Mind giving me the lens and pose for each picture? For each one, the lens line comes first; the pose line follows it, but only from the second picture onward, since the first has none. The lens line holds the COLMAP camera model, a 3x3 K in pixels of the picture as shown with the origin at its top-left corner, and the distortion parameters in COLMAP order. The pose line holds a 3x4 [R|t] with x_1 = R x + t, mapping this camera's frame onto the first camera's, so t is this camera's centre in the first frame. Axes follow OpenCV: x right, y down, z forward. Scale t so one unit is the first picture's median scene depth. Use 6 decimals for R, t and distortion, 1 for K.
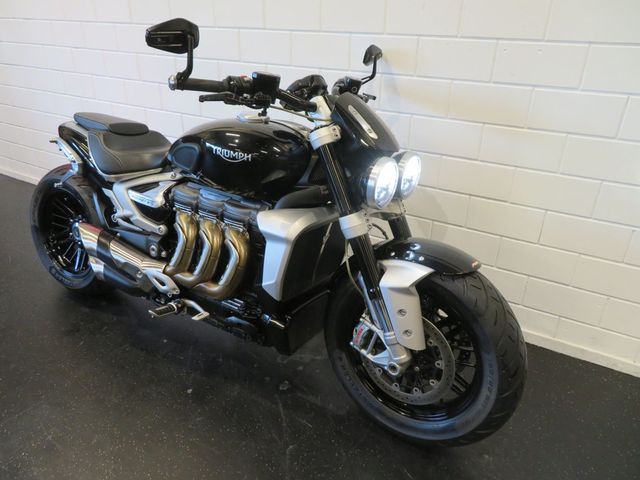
lens RADIAL K [[458.6, 0, 320.0], [0, 458.6, 240.0], [0, 0, 1]] dist [-0.013952, -0.000822]
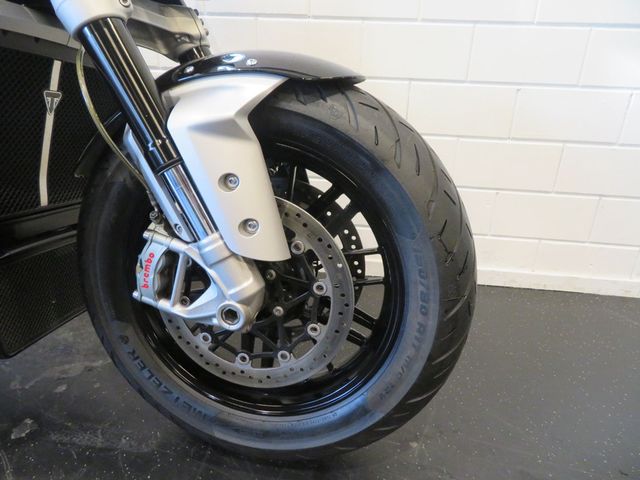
lens RADIAL K [[458.6, 0, 320.0], [0, 458.6, 240.0], [0, 0, 1]] dist [-0.013952, -0.000822]
pose [[0.917094, -0.142582, 0.372304, 0.072526], [0.159773, 0.987031, -0.015564, 0.201543], [-0.365256, 0.073757, 0.927981, 0.473450]]
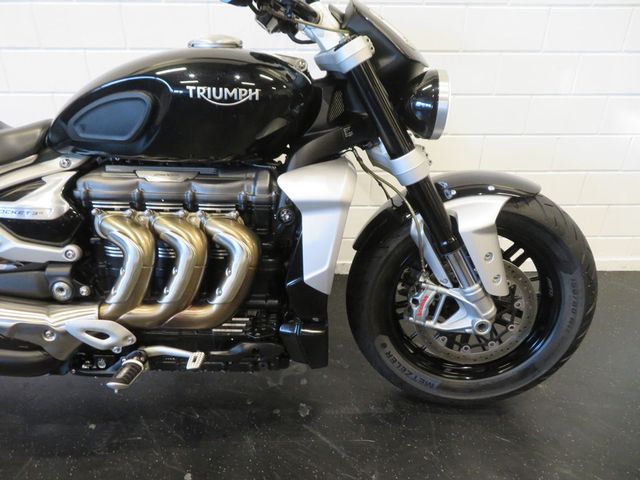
lens RADIAL K [[458.6, 0, 320.0], [0, 458.6, 240.0], [0, 0, 1]] dist [-0.013952, -0.000822]
pose [[0.847913, -0.247574, 0.468777, -0.392542], [0.240246, 0.967692, 0.076513, -0.006761], [-0.472574, 0.047745, 0.879997, 0.354131]]
